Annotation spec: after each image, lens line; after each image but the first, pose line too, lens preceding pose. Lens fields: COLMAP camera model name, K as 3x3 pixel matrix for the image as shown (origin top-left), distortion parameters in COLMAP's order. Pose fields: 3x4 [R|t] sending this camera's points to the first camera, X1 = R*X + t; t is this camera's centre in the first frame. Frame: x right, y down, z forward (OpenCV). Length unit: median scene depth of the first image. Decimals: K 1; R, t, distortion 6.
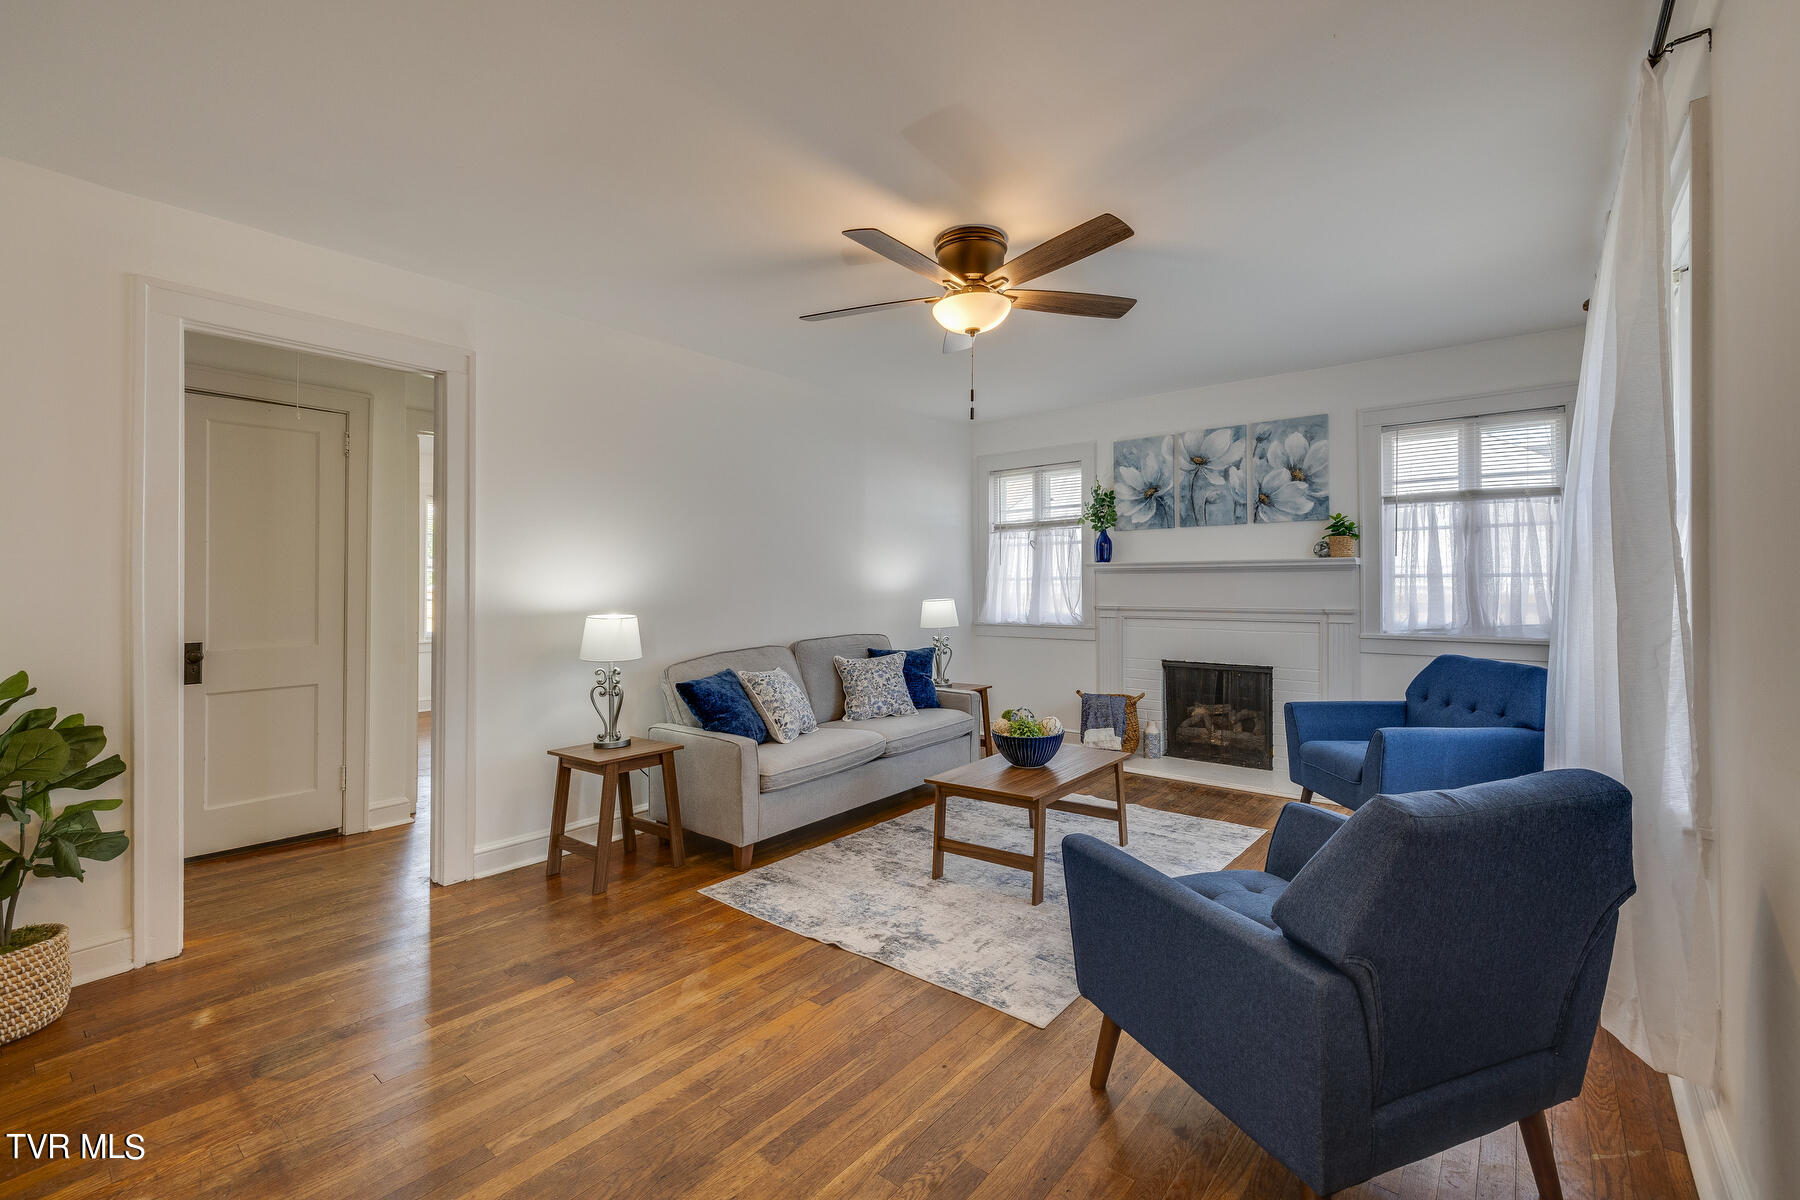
lens RADIAL K [[754.5, 0, 898.5], [0, 754.5, 589.9], [0, 0, 1]] dist [0.020032, 0.000283]
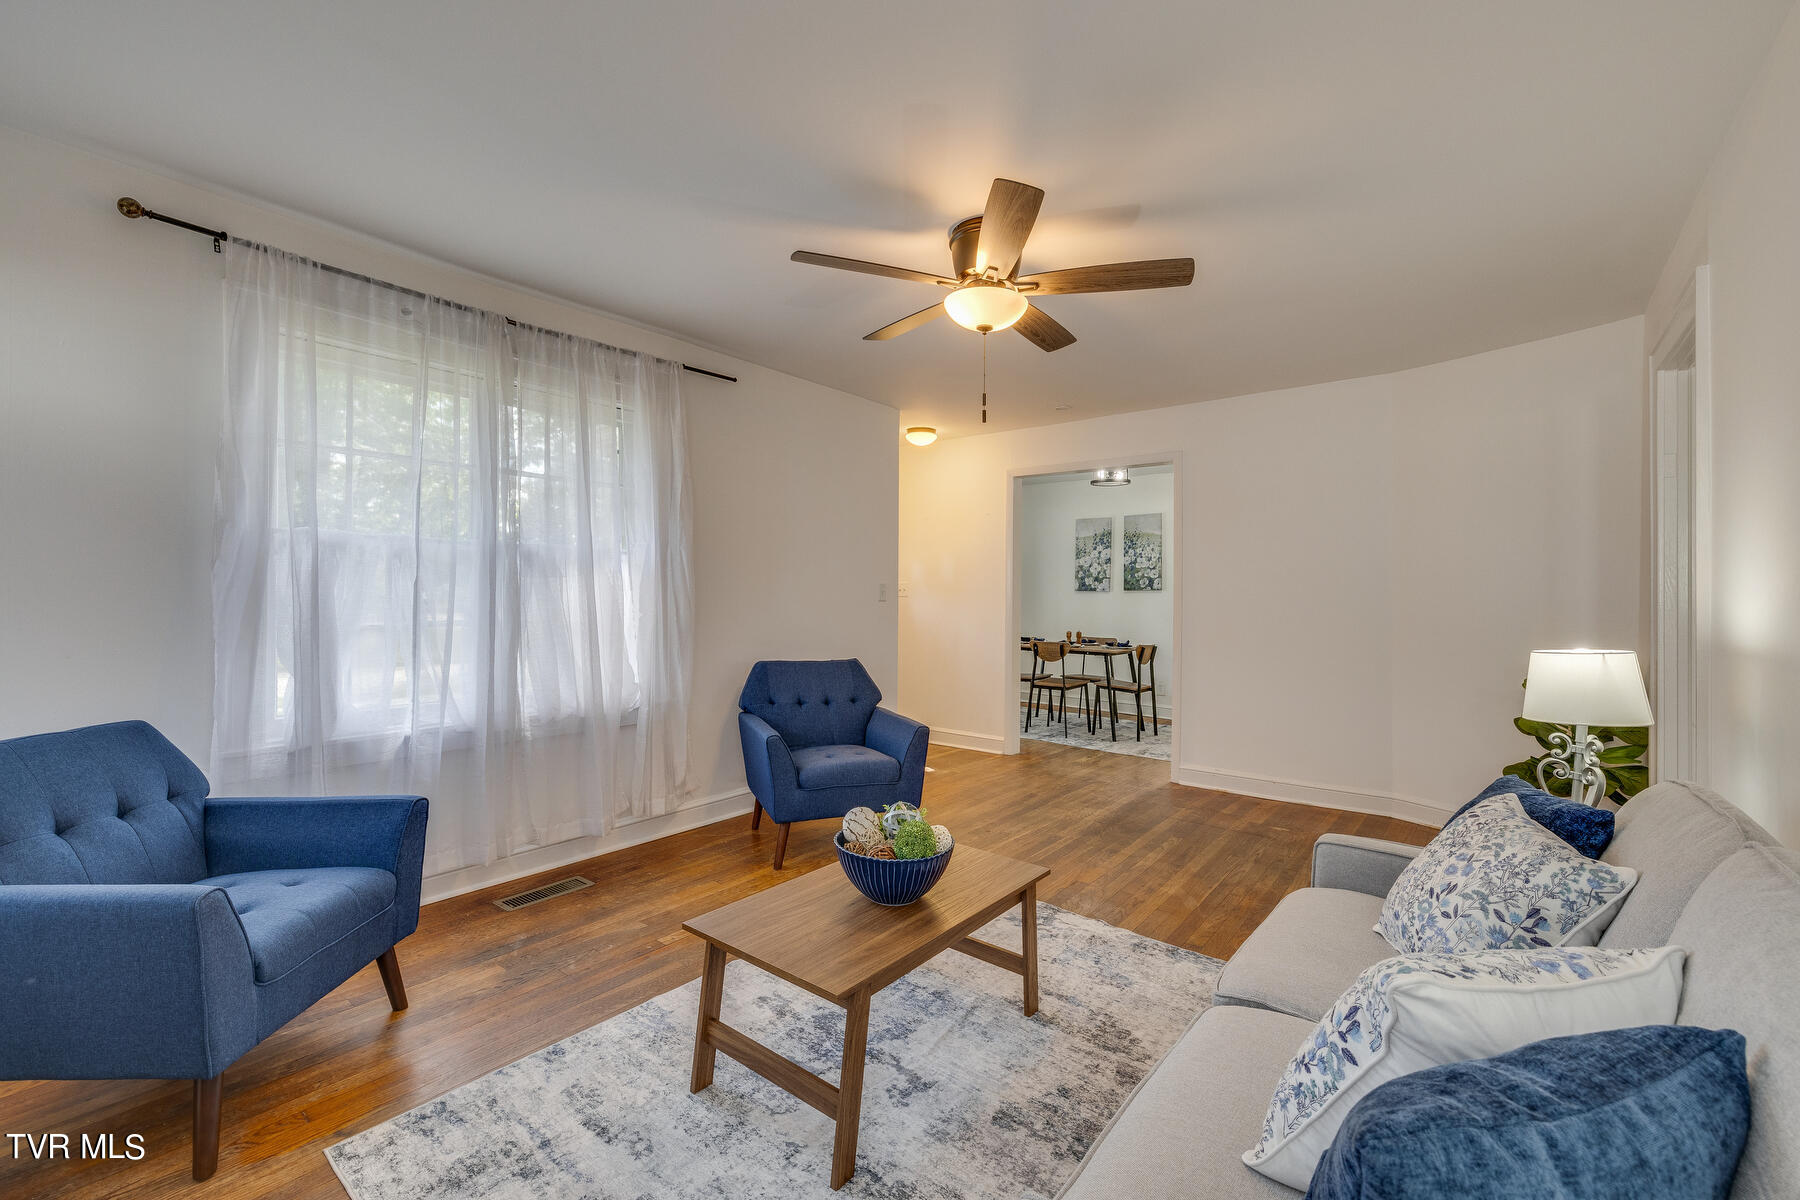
lens RADIAL K [[754.5, 0, 900.9], [0, 754.5, 594.5], [0, 0, 1]] dist [0.020032, 0.000283]
pose [[-0.999857, -0.000758, -0.016890, 0.242819], [-0.000838, 0.999988, 0.004746, -0.017053], [0.016886, 0.004760, -0.999846, 2.232994]]
